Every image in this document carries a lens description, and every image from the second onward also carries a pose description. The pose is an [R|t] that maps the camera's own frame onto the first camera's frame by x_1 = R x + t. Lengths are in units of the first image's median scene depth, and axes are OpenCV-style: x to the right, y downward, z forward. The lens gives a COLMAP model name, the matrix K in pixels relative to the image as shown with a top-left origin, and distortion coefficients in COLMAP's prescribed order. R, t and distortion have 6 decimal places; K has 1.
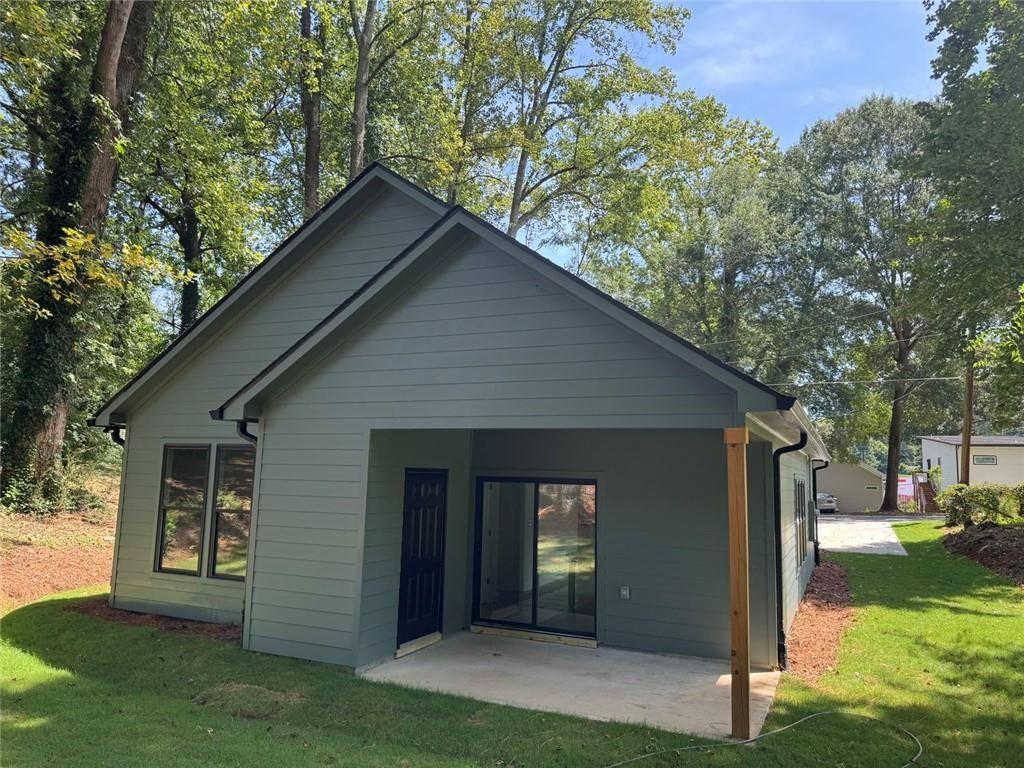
lens RADIAL K [[720.2, 0, 515.2], [0, 720.2, 376.2], [0, 0, 1]] dist [0.035369, -0.043935]
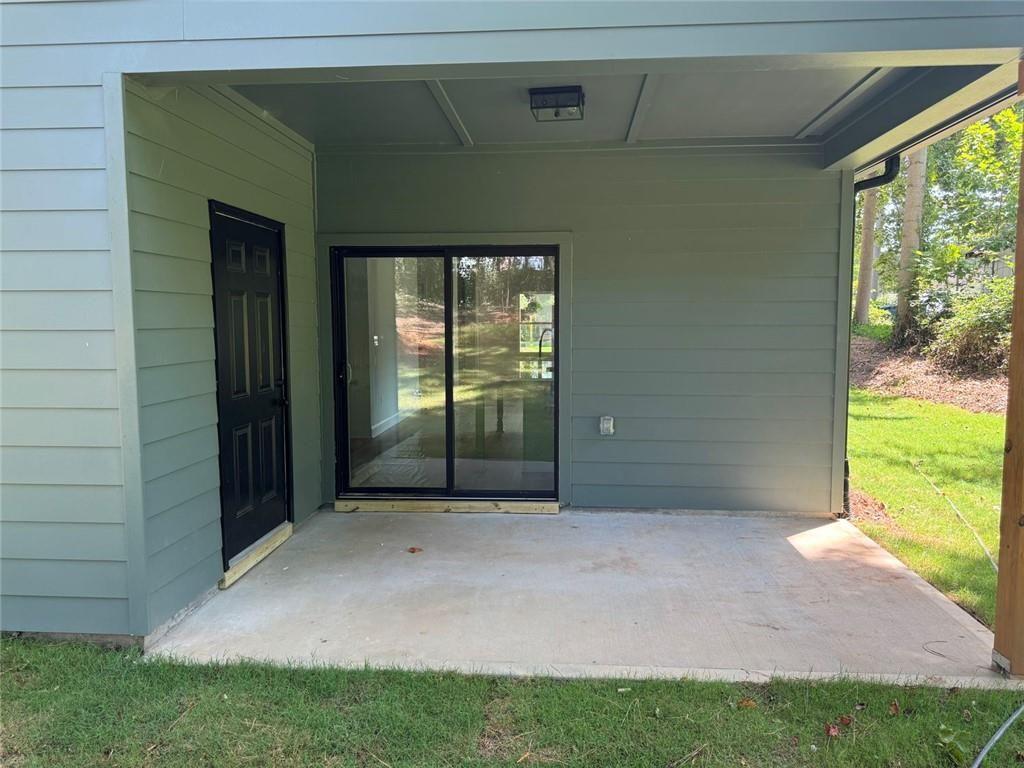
lens RADIAL K [[720.2, 0, 515.2], [0, 720.2, 376.2], [0, 0, 1]] dist [0.035369, -0.043935]
pose [[0.938279, -0.060218, 0.340598, -0.074552], [-0.014113, 0.977242, 0.211656, 0.075670], [-0.345592, -0.203399, 0.916076, 0.273863]]
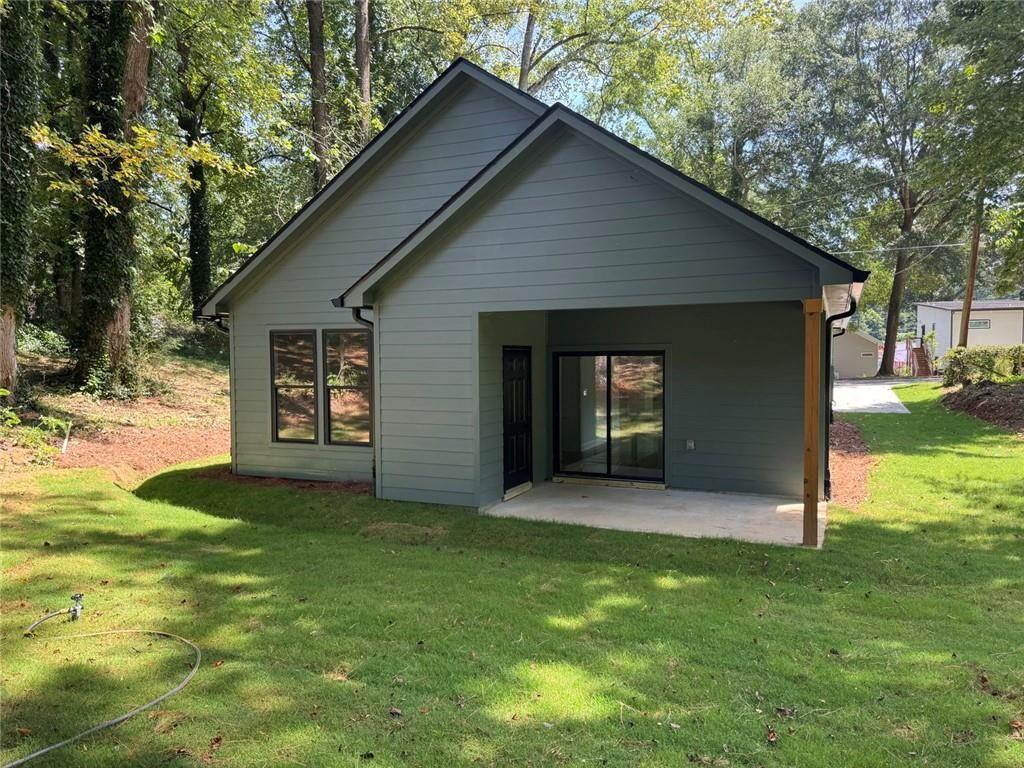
lens RADIAL K [[721.0, 0, 512.0], [0, 721.0, 384.0], [0, 0, 1]] dist [0.086743, -0.127177]
pose [[0.999427, -0.032222, 0.010320, -0.085048], [0.029925, 0.984150, 0.174795, -0.006428], [-0.015789, -0.174386, 0.984551, -0.079594]]
